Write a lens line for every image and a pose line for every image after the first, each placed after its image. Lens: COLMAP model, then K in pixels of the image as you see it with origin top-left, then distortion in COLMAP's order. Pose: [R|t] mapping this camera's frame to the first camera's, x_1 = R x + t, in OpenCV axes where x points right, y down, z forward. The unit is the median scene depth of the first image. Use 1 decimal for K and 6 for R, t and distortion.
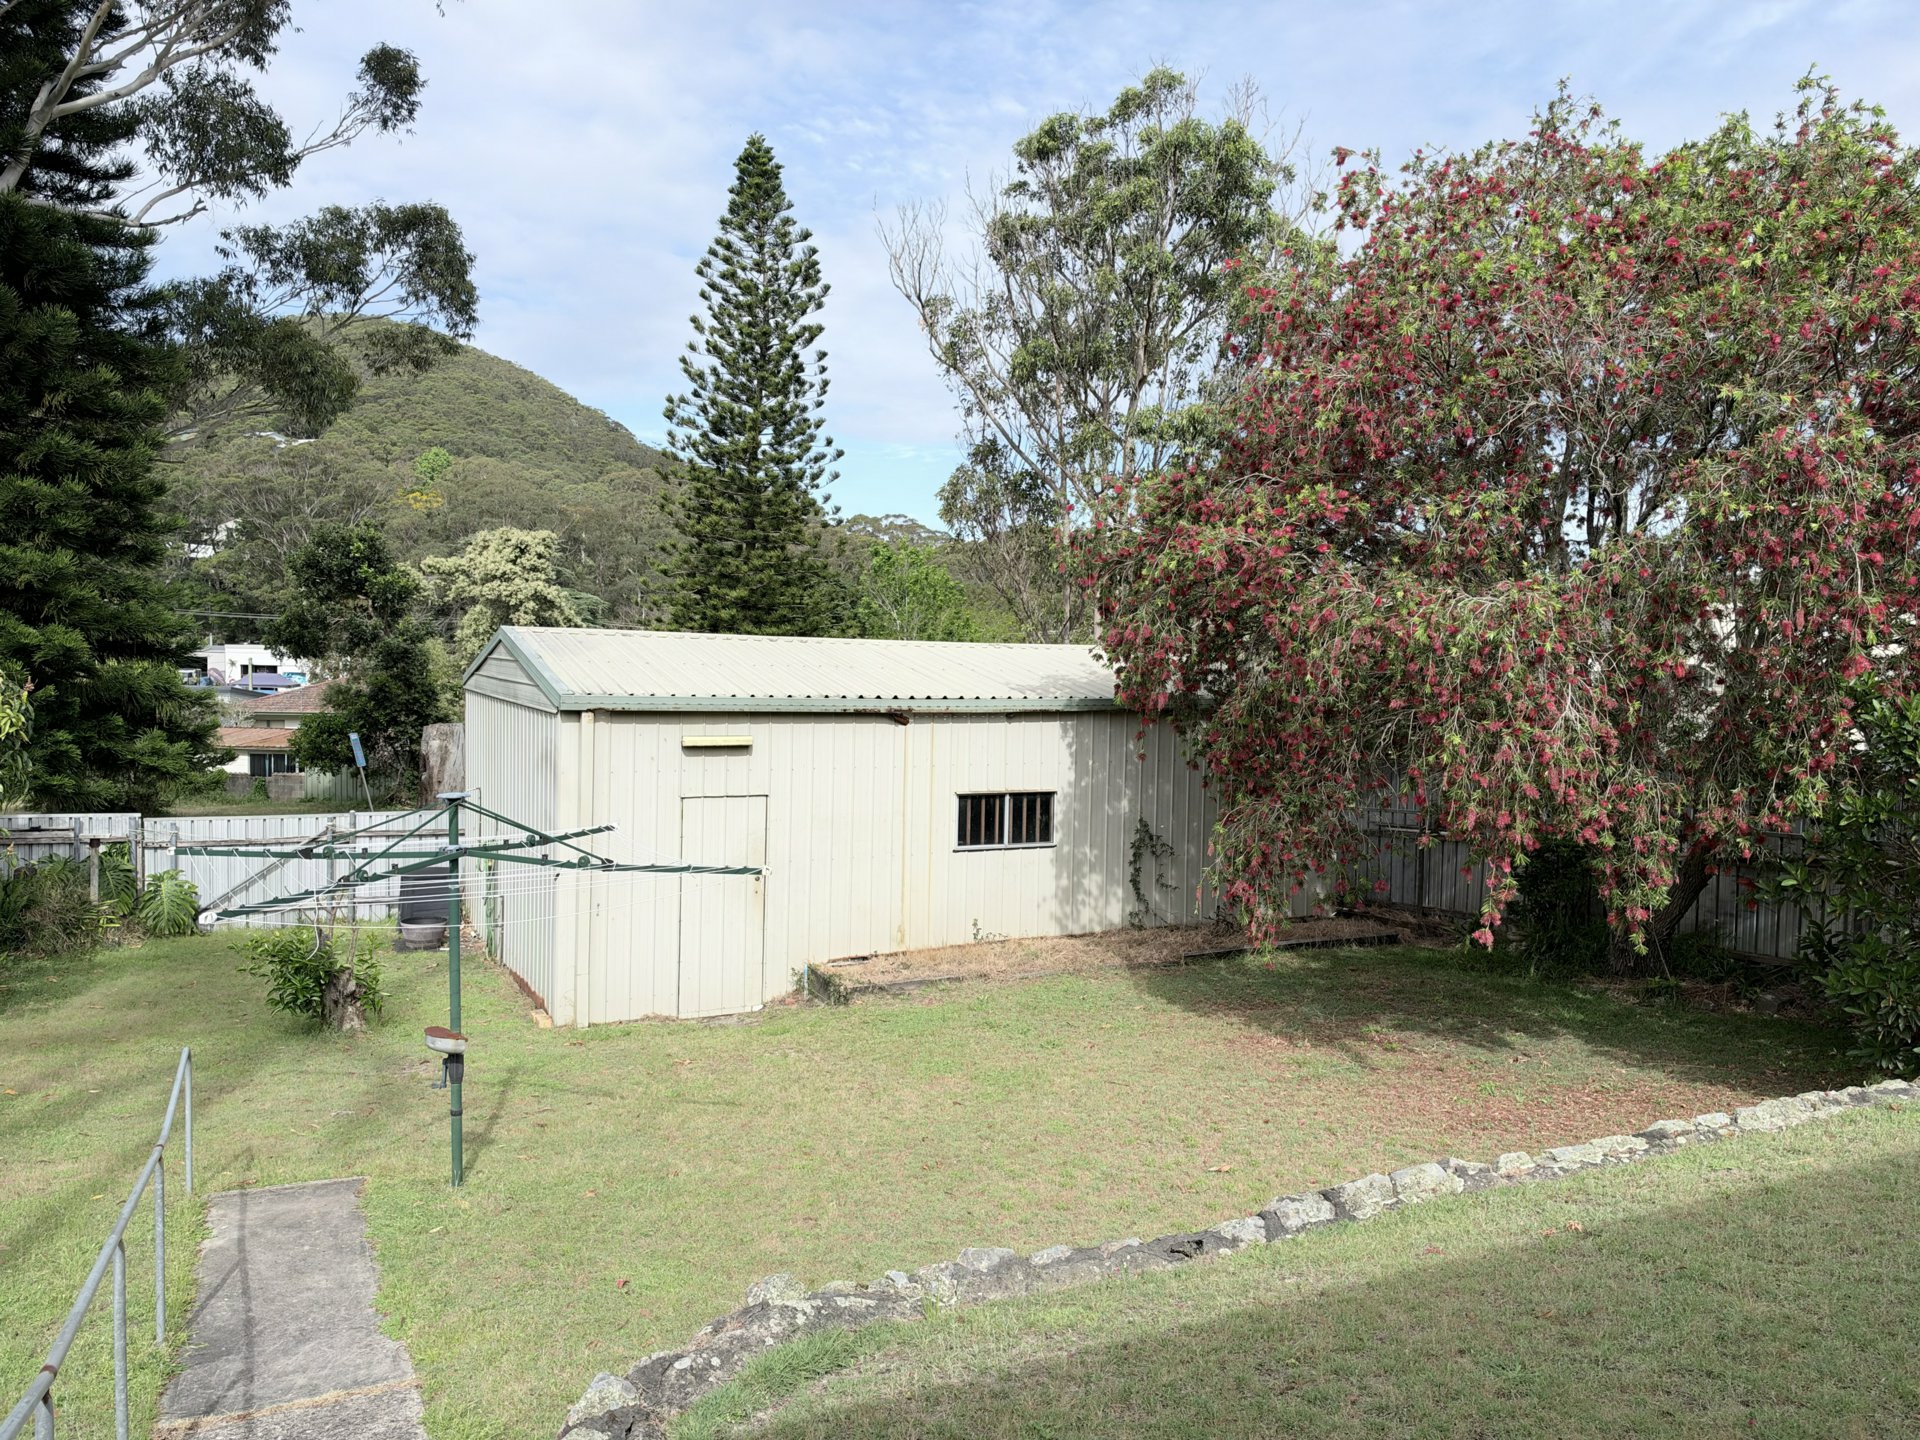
lens RADIAL K [[1342.7, 0, 952.6], [0, 1342.7, 712.7], [0, 0, 1]] dist [0.193101, -0.154005]
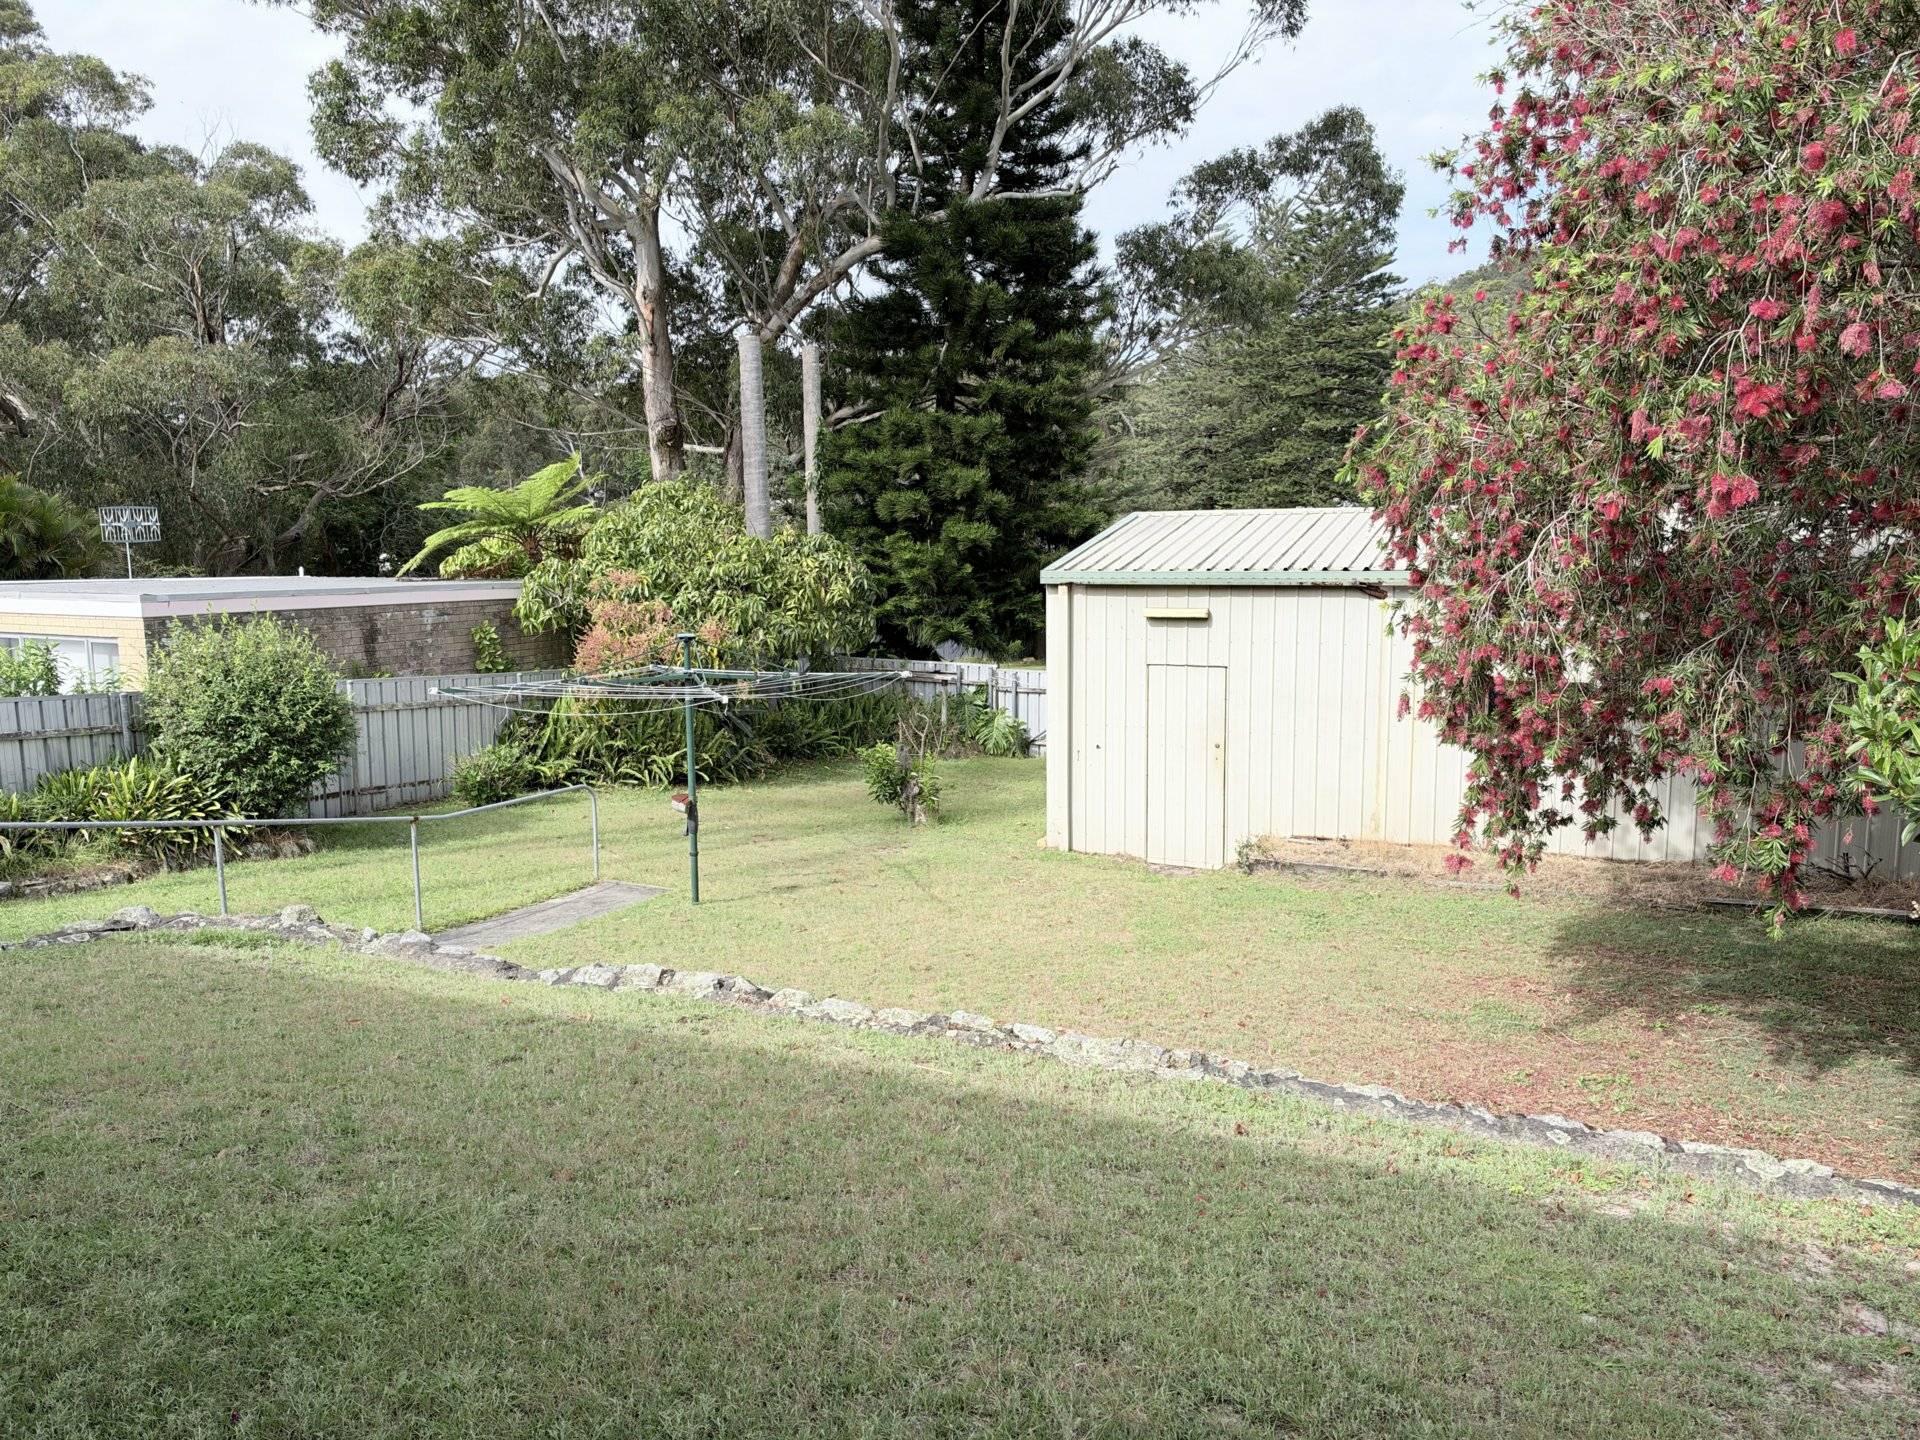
lens RADIAL K [[1342.7, 0, 952.6], [0, 1342.7, 712.7], [0, 0, 1]] dist [0.193101, -0.154005]
pose [[0.647756, 0.073098, -0.758333, 0.508376], [-0.003894, 0.995691, 0.092651, 0.001003], [0.761838, -0.057062, 0.645249, 0.167107]]
